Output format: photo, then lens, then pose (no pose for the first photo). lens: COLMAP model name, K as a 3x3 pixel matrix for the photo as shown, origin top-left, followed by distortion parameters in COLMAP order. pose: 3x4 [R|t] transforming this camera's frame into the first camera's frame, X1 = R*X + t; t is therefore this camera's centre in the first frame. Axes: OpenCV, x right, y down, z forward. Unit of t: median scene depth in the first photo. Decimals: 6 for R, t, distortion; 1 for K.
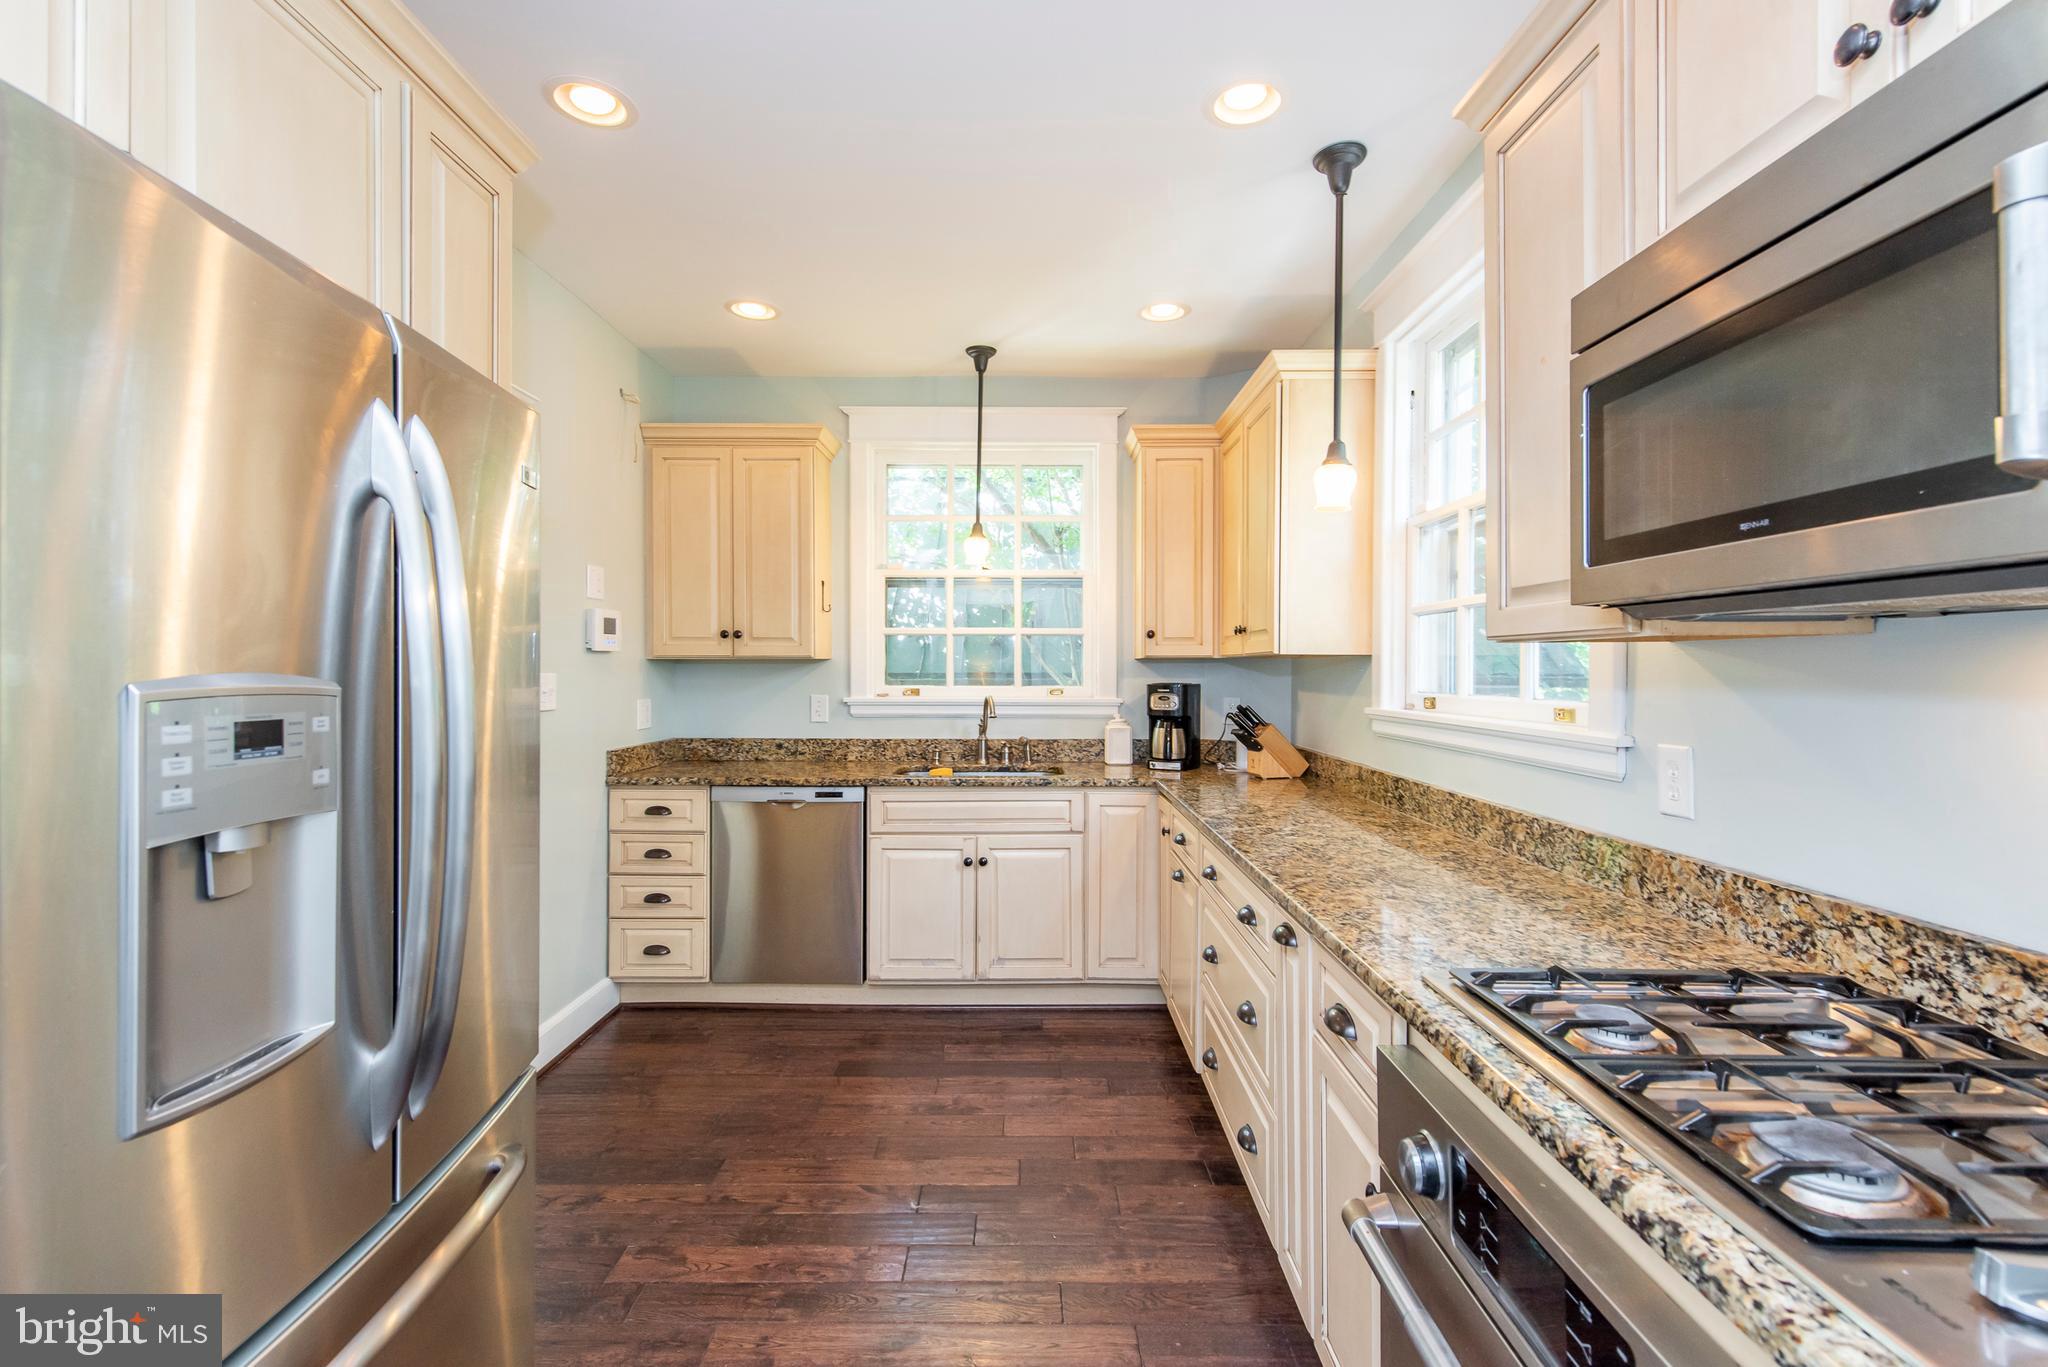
lens RADIAL K [[923.8, 0, 1012.4], [0, 923.8, 666.1], [0, 0, 1]] dist [0.017174, -0.004465]
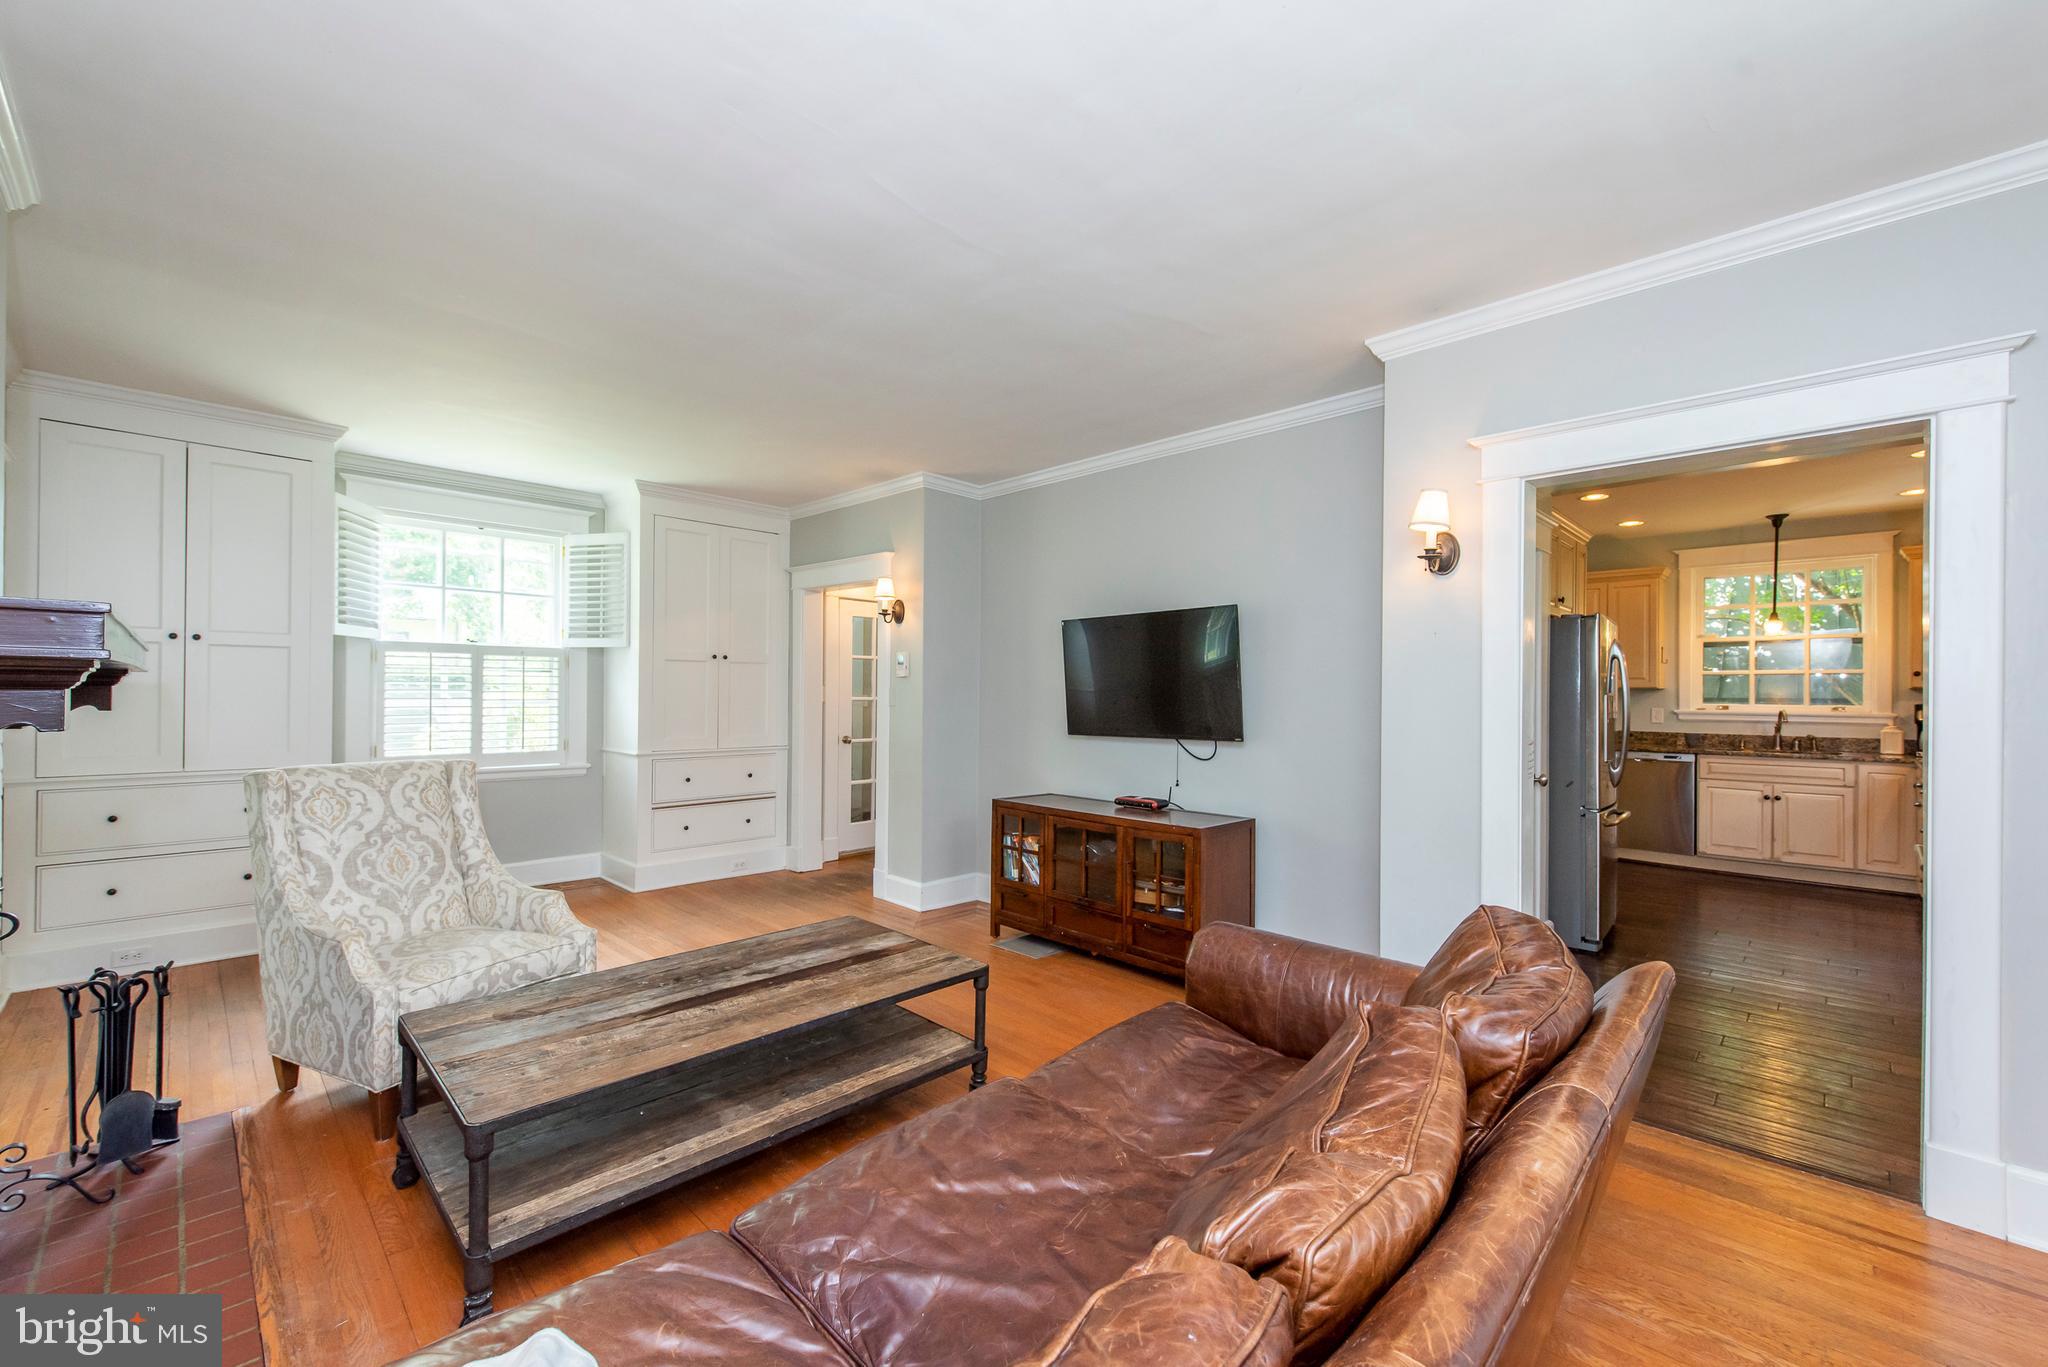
lens RADIAL K [[833.1, 0, 1022.8], [0, 833.1, 688.8], [0, 0, 1]] dist [0.002571, -0.000051]
pose [[0.719223, 0.002554, -0.694775, 0.042550], [-0.004055, 0.999992, -0.000522, -0.001059], [0.694768, 0.003192, 0.719227, -1.266407]]
